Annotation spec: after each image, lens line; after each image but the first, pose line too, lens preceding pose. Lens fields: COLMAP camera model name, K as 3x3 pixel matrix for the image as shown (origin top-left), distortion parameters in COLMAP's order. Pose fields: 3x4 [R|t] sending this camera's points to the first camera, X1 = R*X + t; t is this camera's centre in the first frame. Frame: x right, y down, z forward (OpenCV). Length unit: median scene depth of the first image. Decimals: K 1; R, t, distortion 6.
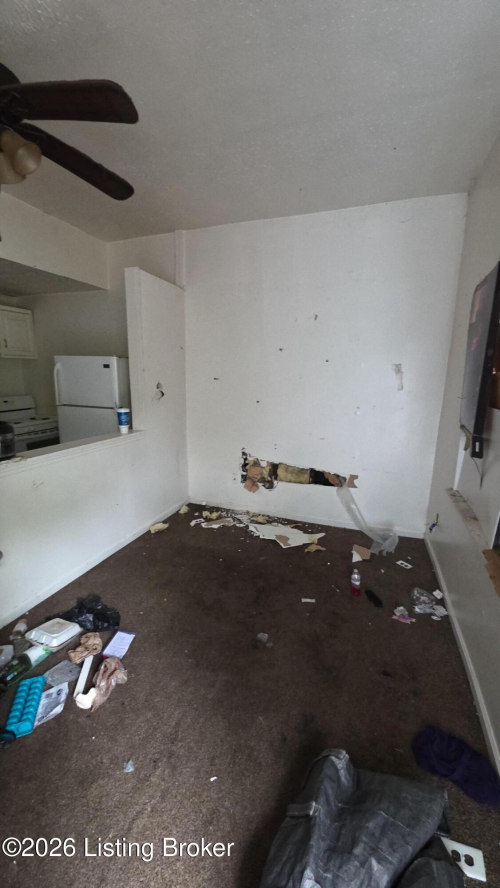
lens RADIAL K [[353.9, 0, 248.2], [0, 353.9, 442.2], [0, 0, 1]] dist [0.004393, -0.000240]
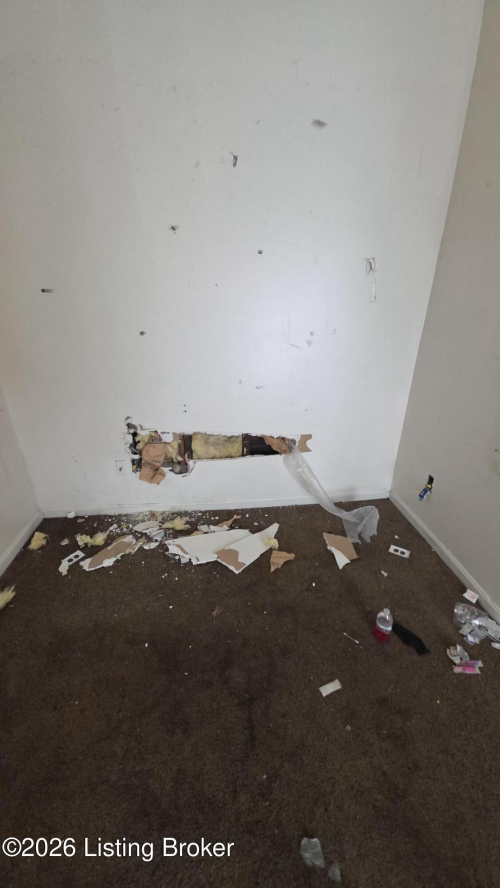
lens RADIAL K [[353.9, 0, 249.8], [0, 353.9, 443.7], [0, 0, 1]] dist [0.004393, -0.000240]
pose [[0.903584, -0.192405, 0.382773, -0.065997], [0.099453, 0.963273, 0.249428, -0.069493], [-0.416706, -0.187311, 0.889534, 0.405044]]
